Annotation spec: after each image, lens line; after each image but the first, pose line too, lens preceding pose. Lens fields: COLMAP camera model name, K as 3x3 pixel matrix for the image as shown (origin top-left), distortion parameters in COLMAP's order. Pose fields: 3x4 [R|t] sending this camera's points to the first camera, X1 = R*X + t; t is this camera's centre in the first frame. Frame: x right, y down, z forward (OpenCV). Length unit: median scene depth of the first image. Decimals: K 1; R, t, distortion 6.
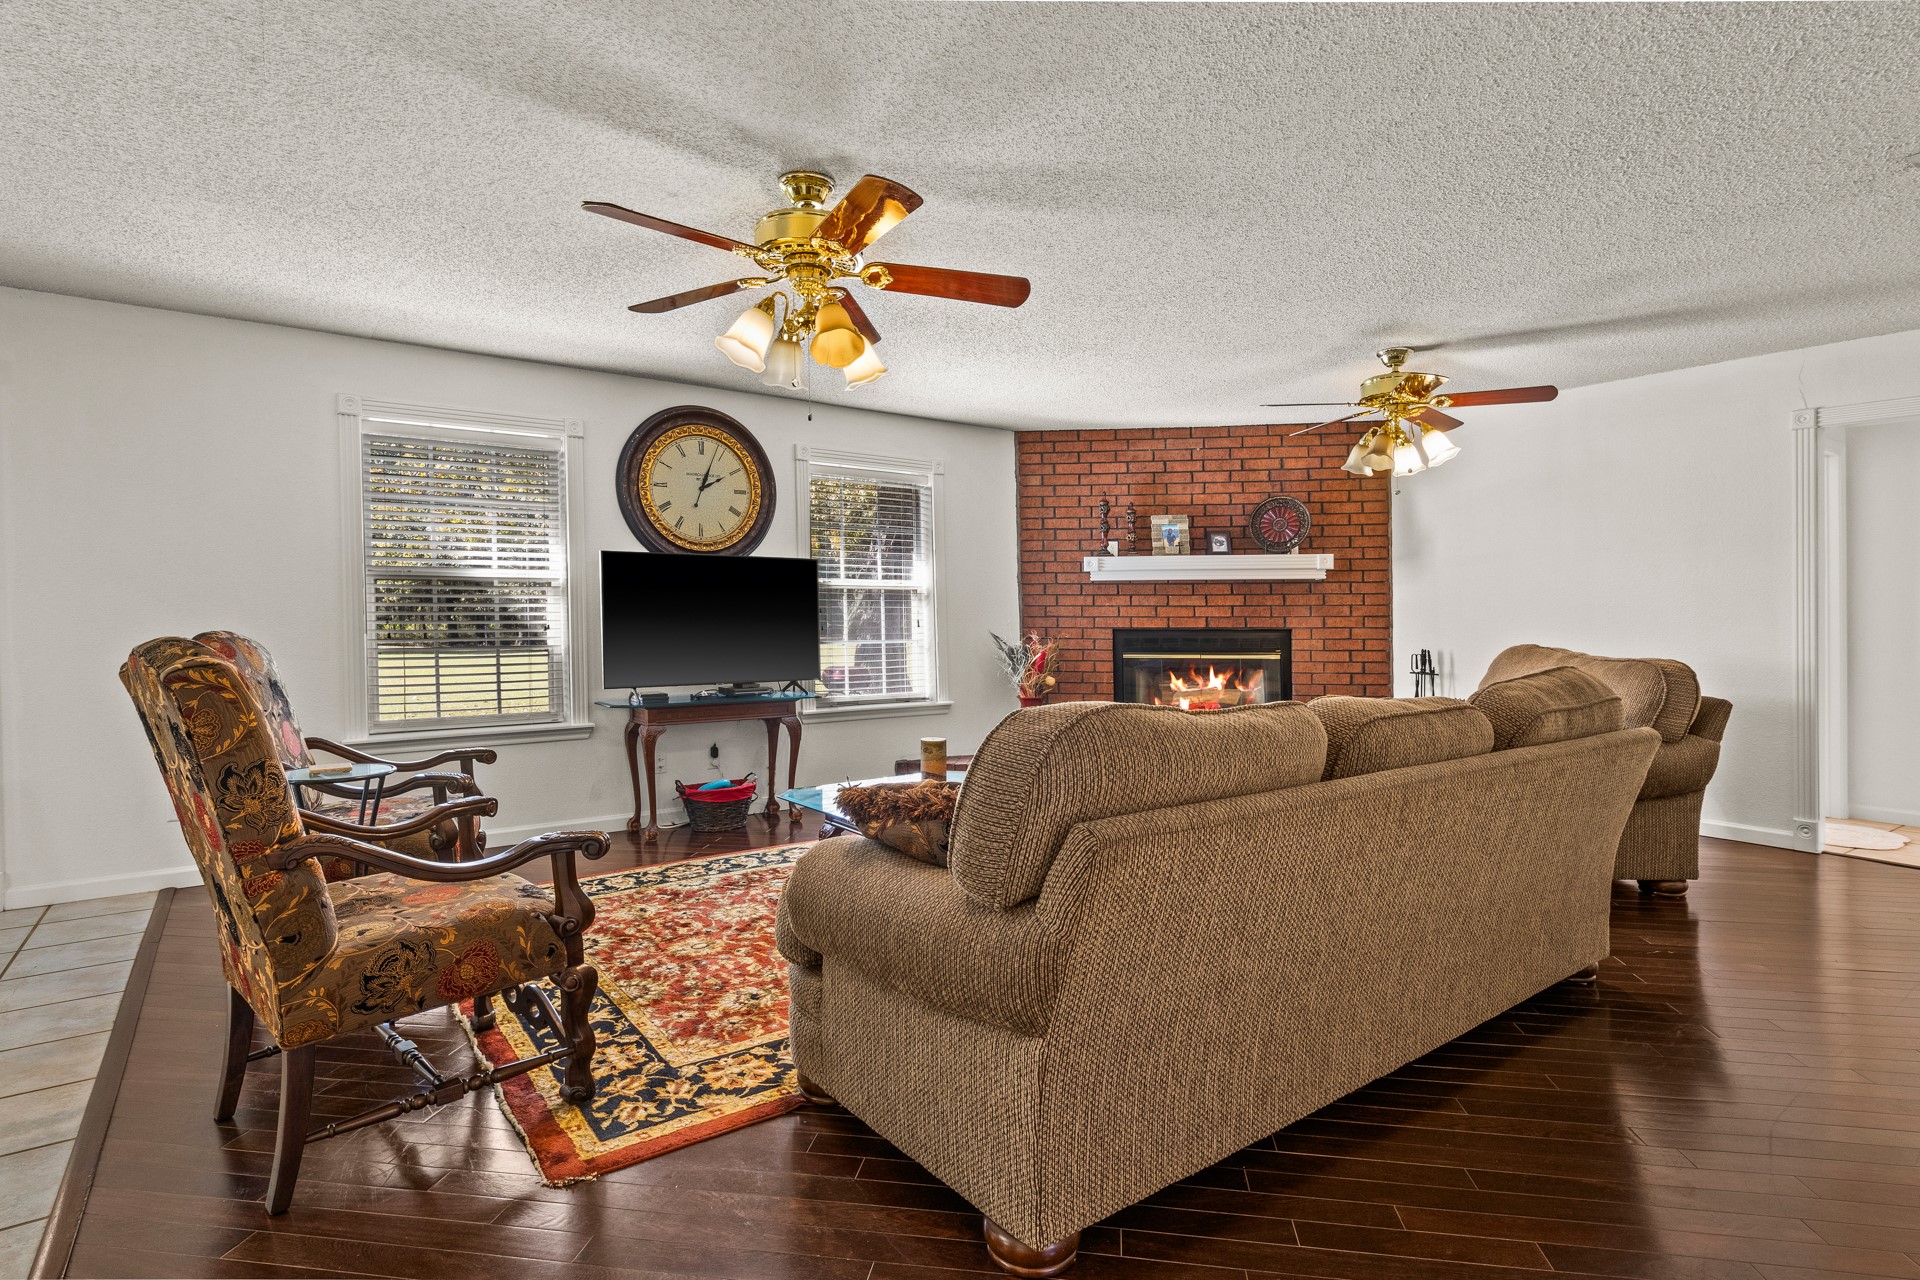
lens RADIAL K [[986.5, 0, 969.3], [0, 986.5, 625.8], [0, 0, 1]] dist [0.000799, 0.000628]
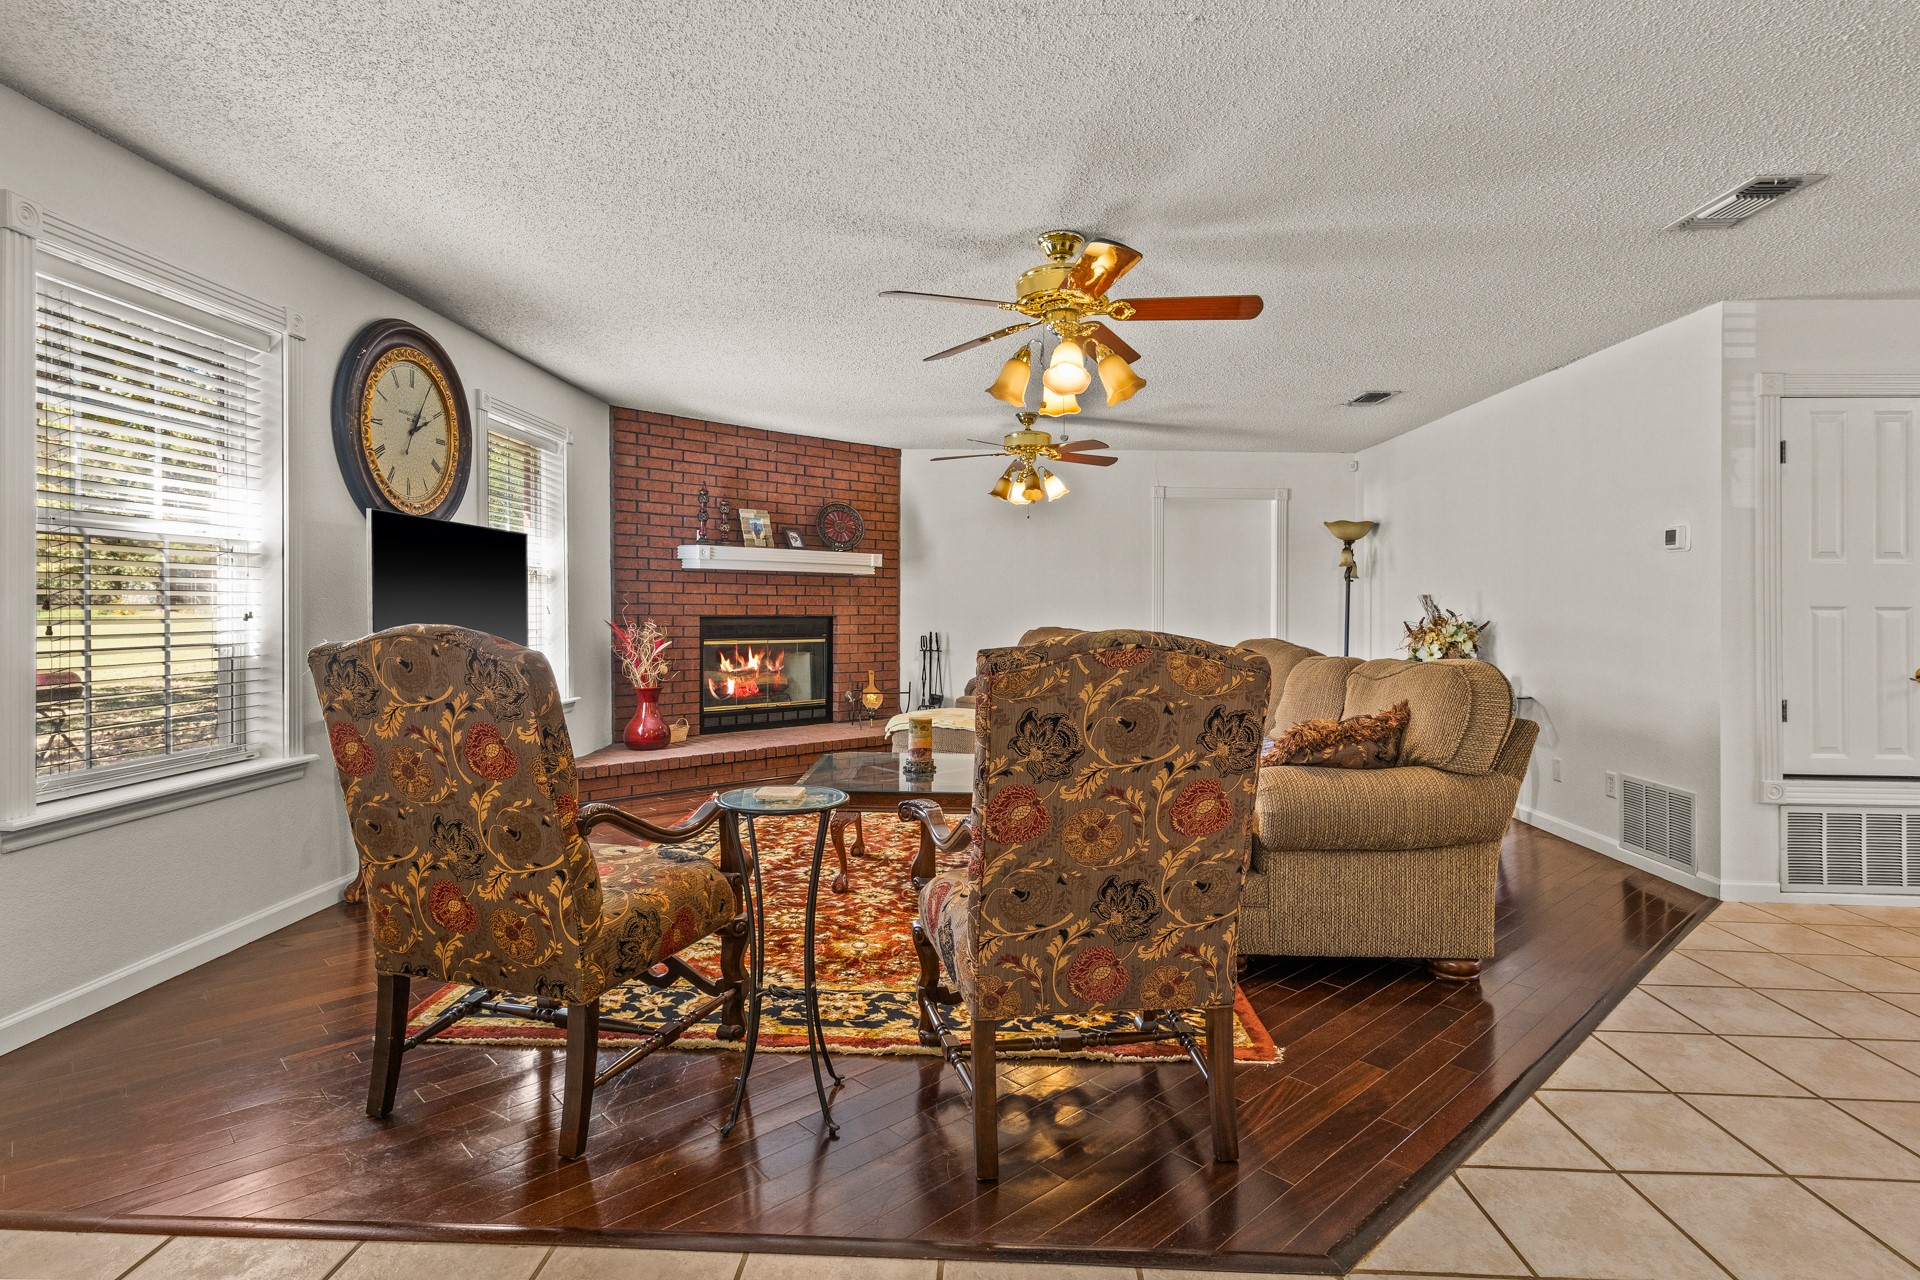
lens RADIAL K [[986.5, 0, 969.3], [0, 986.5, 625.8], [0, 0, 1]] dist [0.000799, 0.000628]
pose [[0.615262, -0.008343, 0.788278, -0.502134], [-0.002922, 0.999913, 0.012863, -0.000751], [-0.788317, -0.010217, 0.615184, 0.157342]]
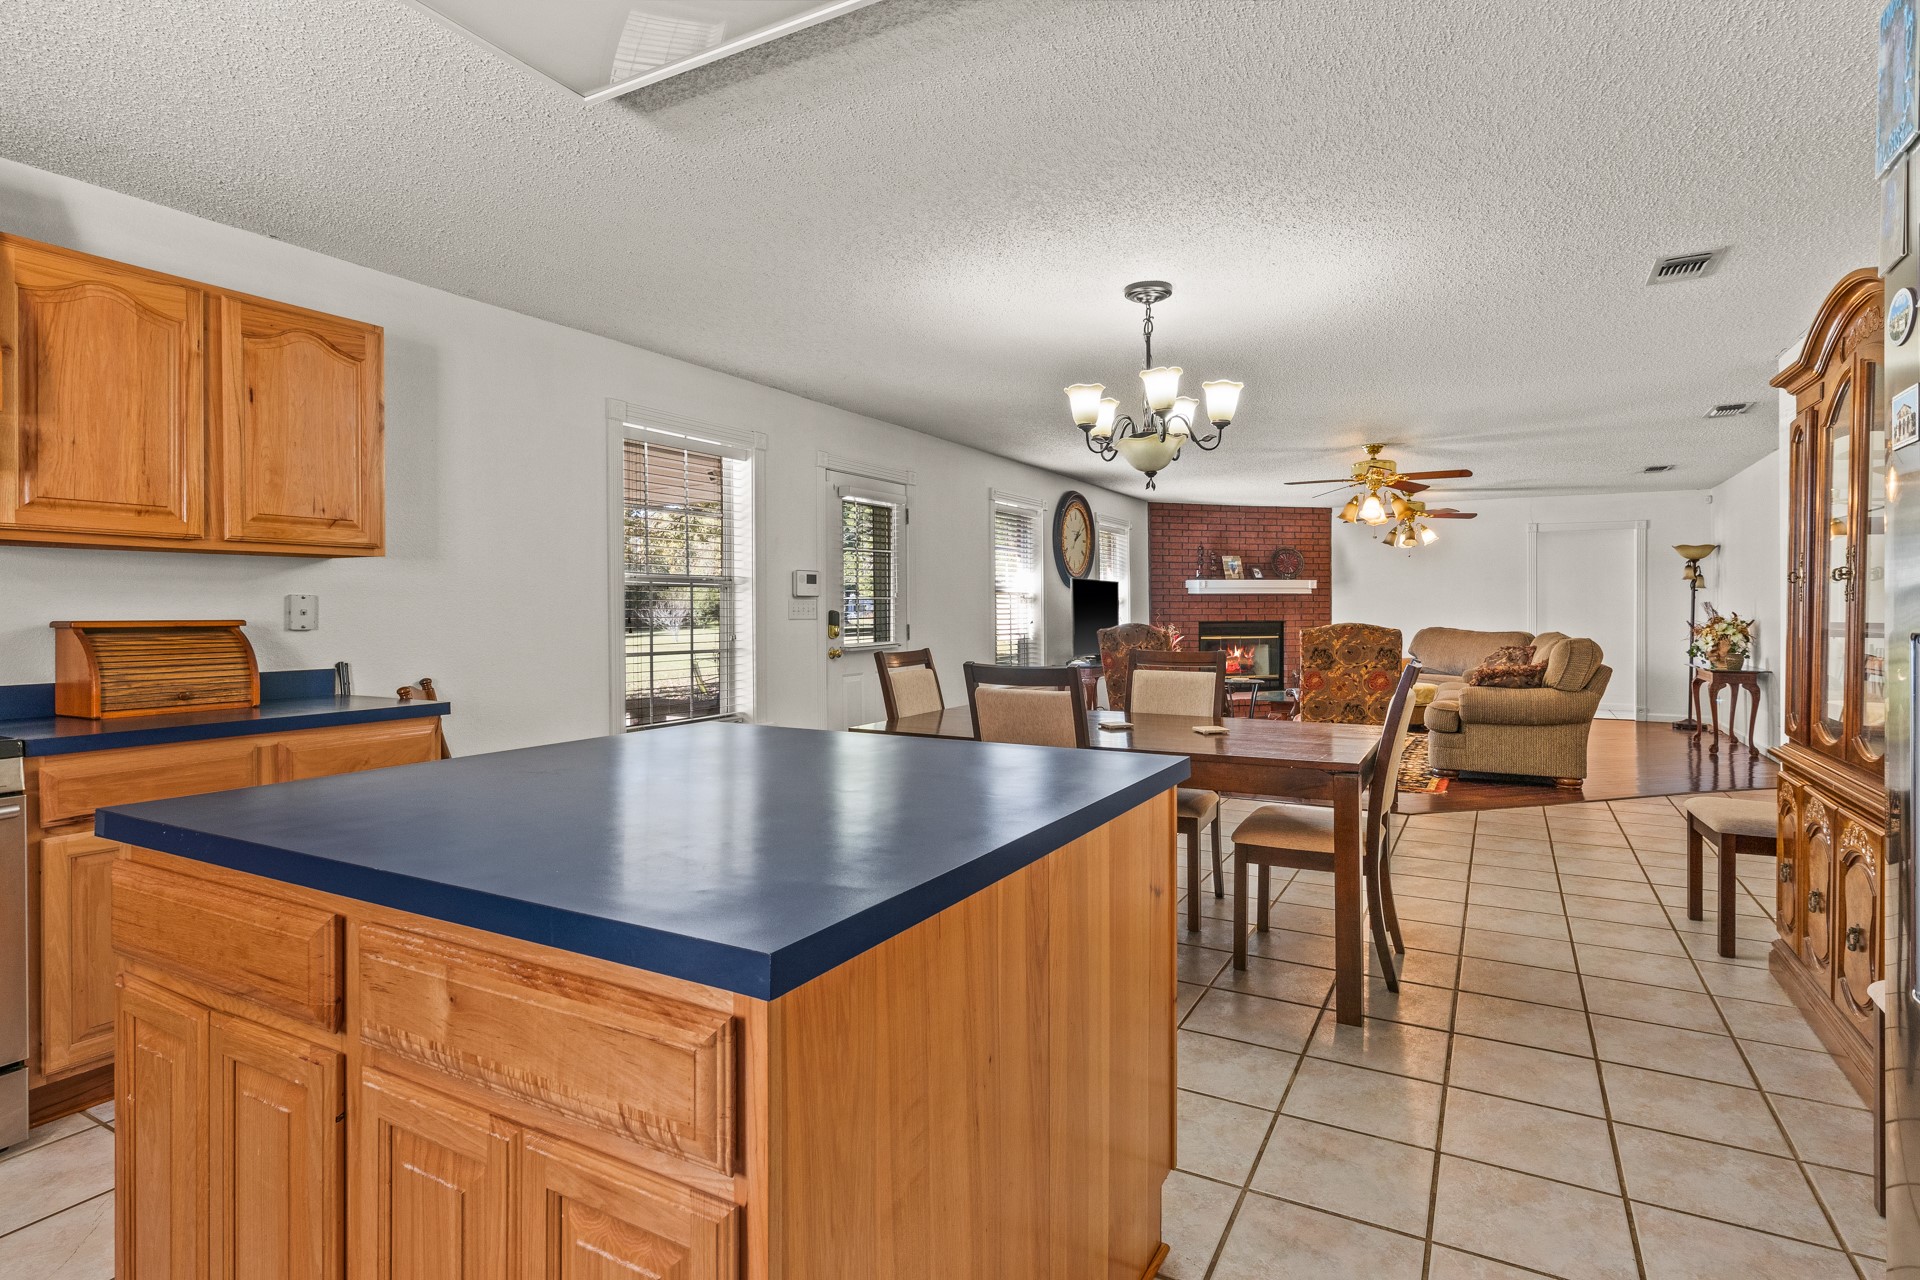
lens RADIAL K [[986.5, 0, 969.3], [0, 986.5, 625.8], [0, 0, 1]] dist [0.000799, 0.000628]
pose [[0.907868, -0.007632, 0.419186, -0.951758], [0.006634, 0.999971, 0.003837, 0.000857], [-0.419203, -0.000702, 0.907892, -0.386093]]
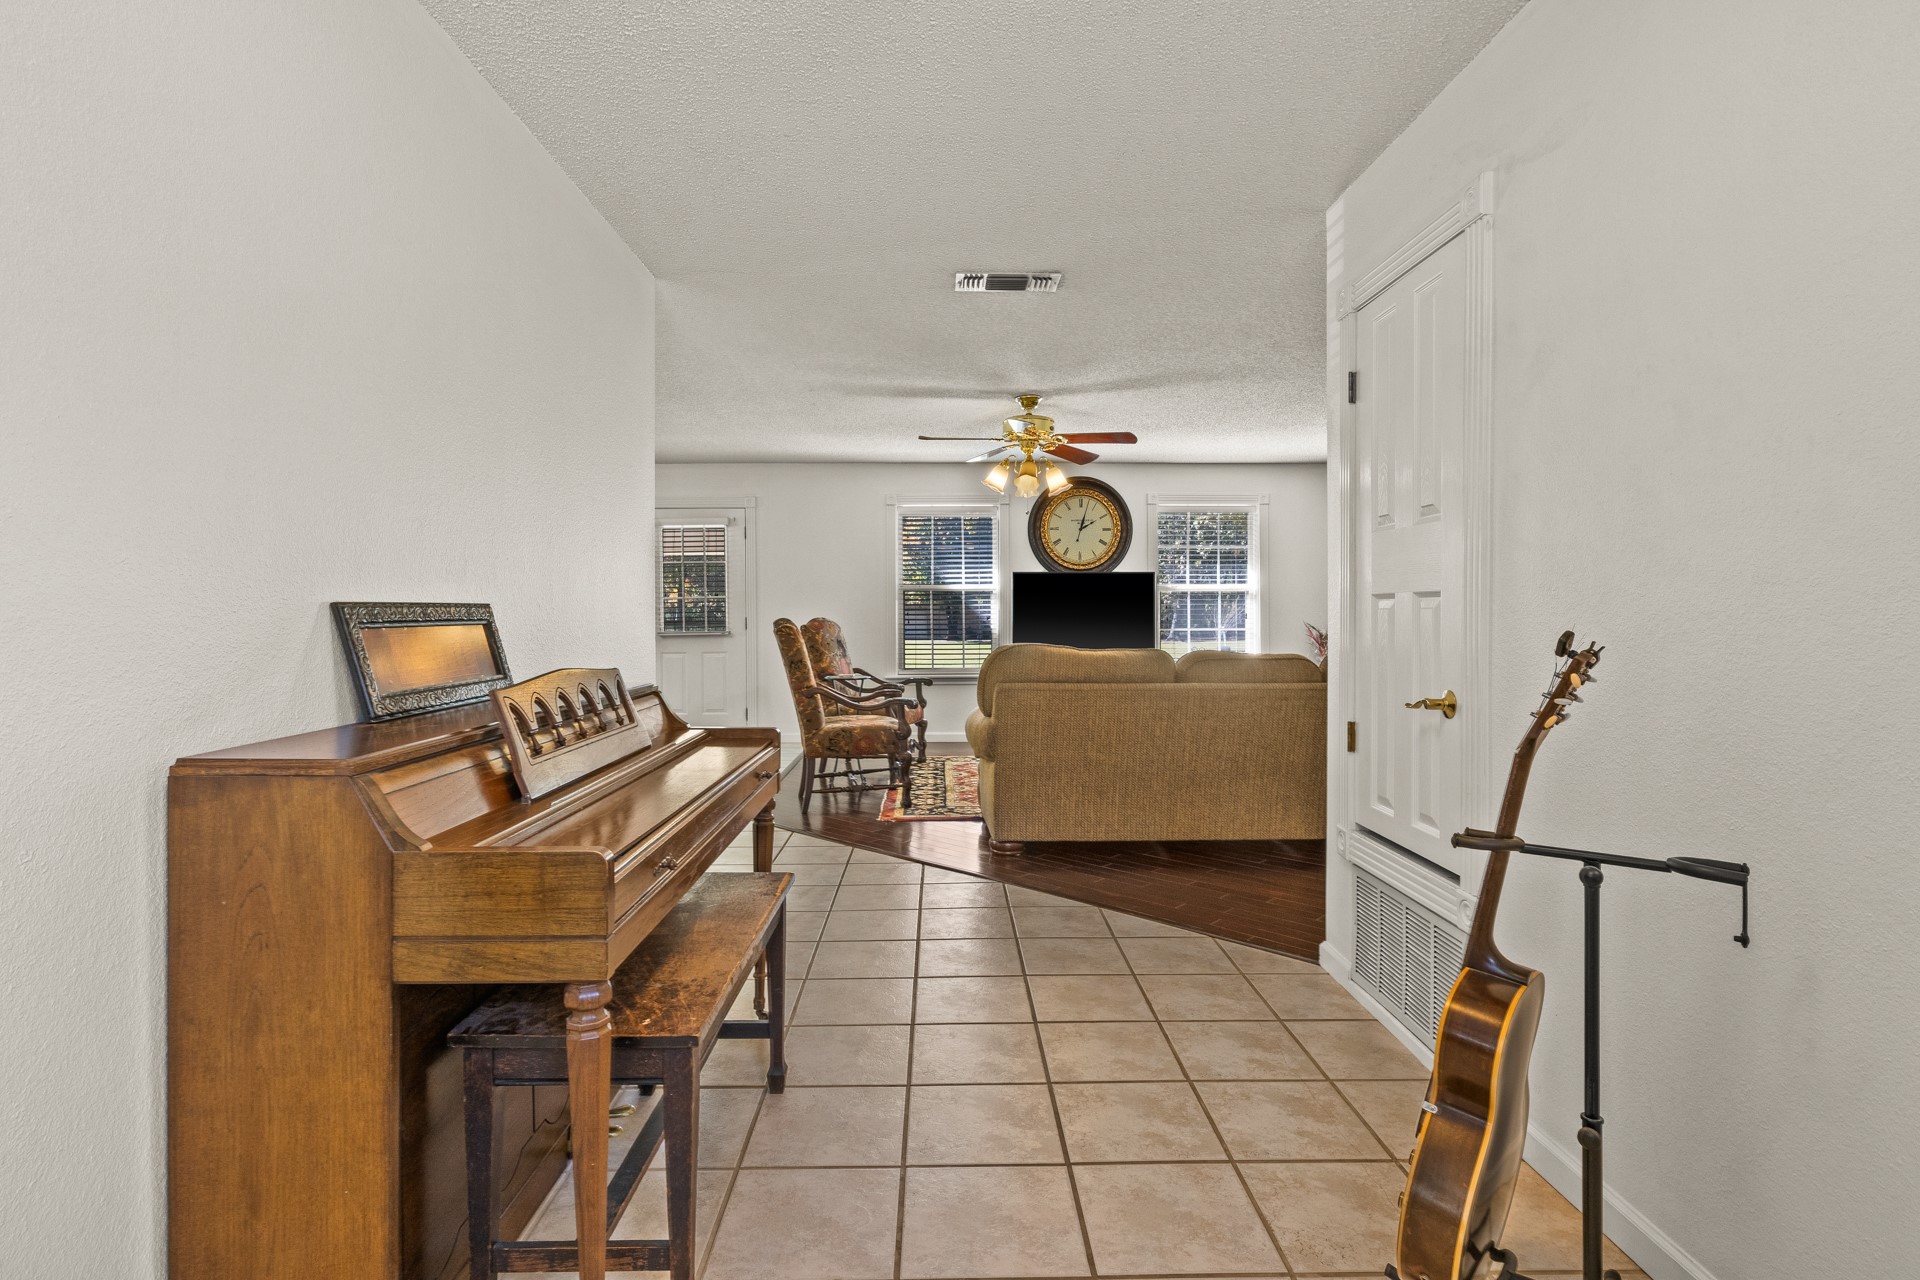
lens RADIAL K [[1018.7, 0, 960.0], [0, 1018.7, 640.0], [0, 0, 1]] dist [0.000260, 0.000133]
pose [[0.819054, 0.009839, -0.573633, 0.410435], [-0.000336, 0.999861, 0.016670, 0.007249], [0.573717, -0.013461, 0.818943, -0.353366]]
